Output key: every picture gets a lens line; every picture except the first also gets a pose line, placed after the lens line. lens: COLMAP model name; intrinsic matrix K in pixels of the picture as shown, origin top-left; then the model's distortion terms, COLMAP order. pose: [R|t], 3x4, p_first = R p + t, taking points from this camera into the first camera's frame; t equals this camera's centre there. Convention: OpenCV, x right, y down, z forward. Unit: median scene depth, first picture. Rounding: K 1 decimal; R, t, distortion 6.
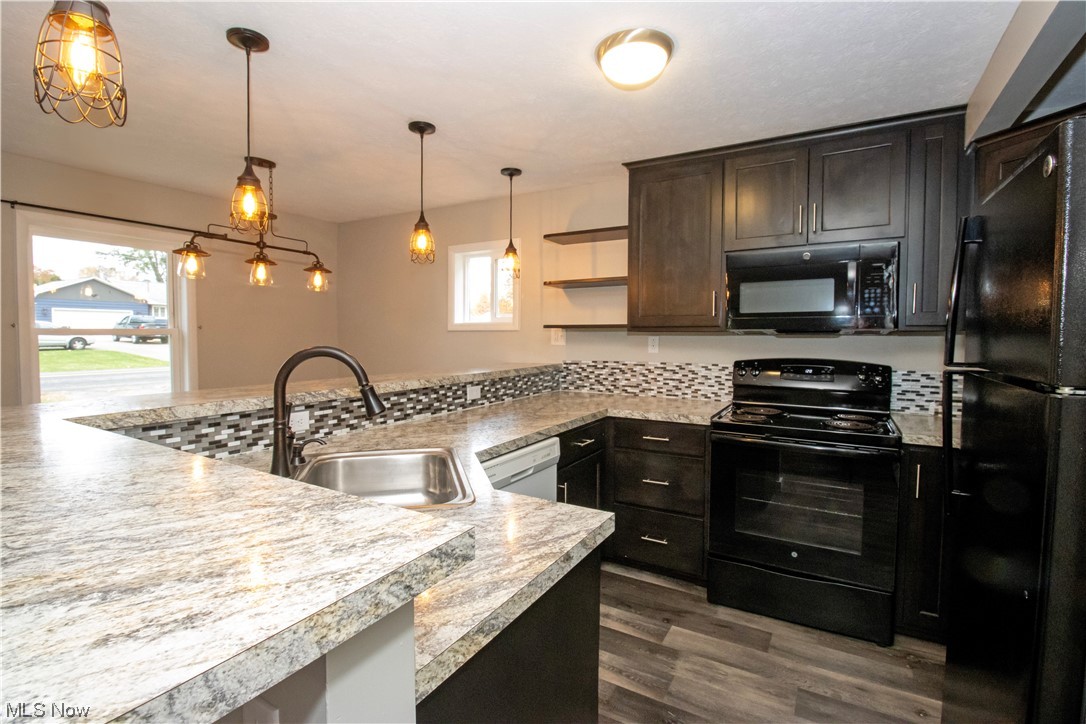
lens RADIAL K [[504.4, 0, 539.5], [0, 504.4, 356.5], [0, 0, 1]] dist [0.001800, -0.013453]
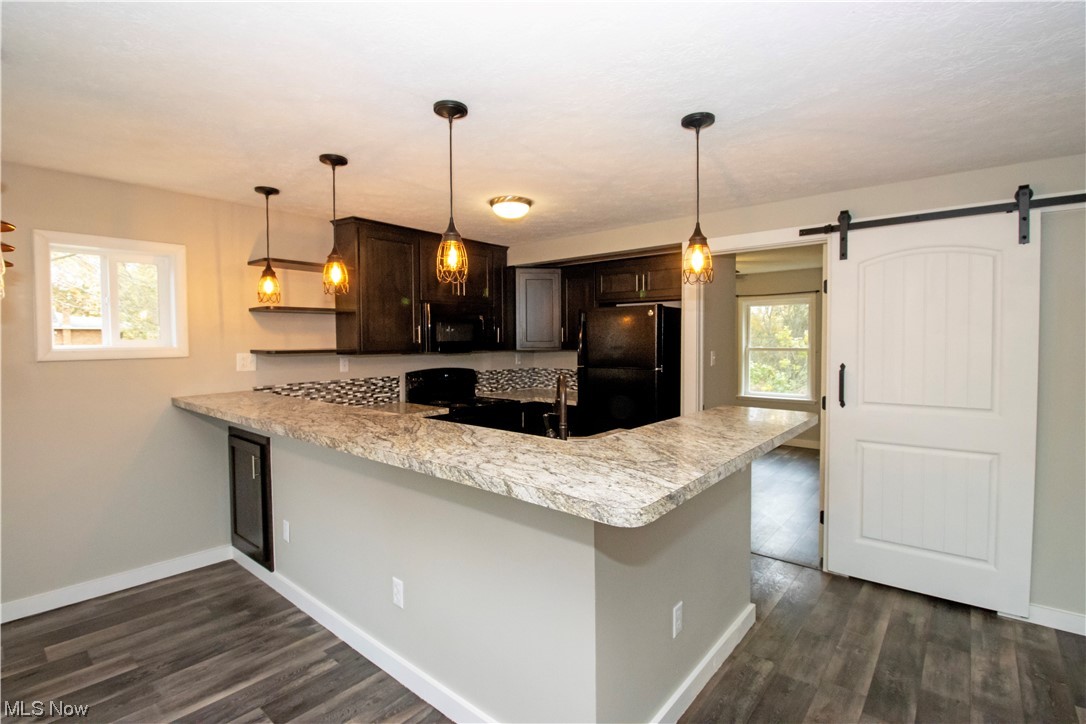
lens RADIAL K [[504.4, 0, 539.5], [0, 504.4, 356.5], [0, 0, 1]] dist [0.001800, -0.013453]
pose [[0.189382, -0.030812, 0.981420, -0.905028], [0.054721, 0.998285, 0.020782, -0.045243], [-0.980377, 0.049769, 0.190744, 0.316338]]
